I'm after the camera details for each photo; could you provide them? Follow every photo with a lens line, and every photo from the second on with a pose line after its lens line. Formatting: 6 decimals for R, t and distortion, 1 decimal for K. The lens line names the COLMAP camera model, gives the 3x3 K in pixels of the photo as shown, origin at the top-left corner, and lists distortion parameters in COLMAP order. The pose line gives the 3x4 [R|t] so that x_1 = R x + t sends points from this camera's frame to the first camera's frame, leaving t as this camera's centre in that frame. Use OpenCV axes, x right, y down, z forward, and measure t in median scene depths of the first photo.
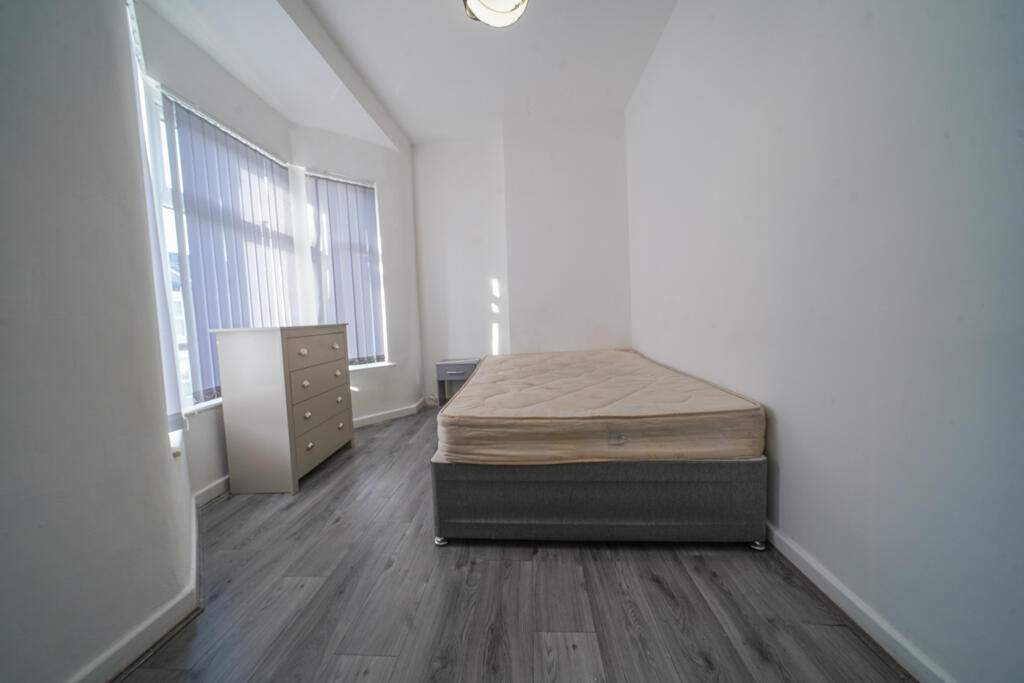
lens RADIAL K [[353.4, 0, 512.3], [0, 353.4, 333.7], [0, 0, 1]] dist [0.006553, -0.000044]
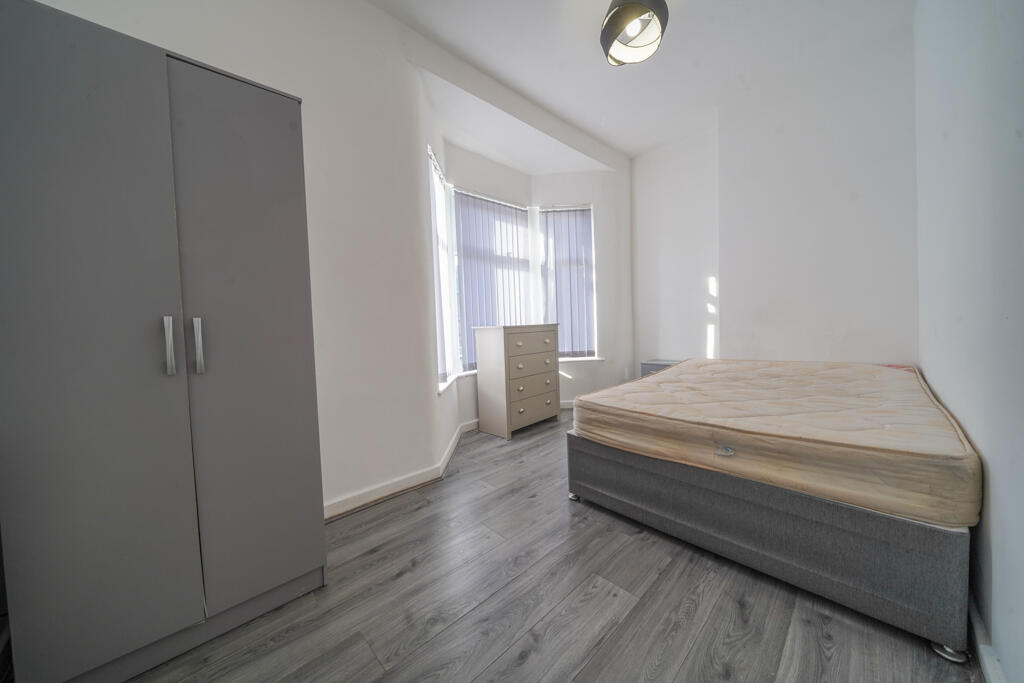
lens RADIAL K [[353.4, 0, 512.3], [0, 353.4, 333.7], [0, 0, 1]] dist [0.006553, -0.000044]
pose [[0.739394, 0.032781, -0.672475, 0.373463], [-0.028609, 0.999442, 0.017263, -0.013791], [0.672665, 0.006475, 0.739919, -0.075226]]
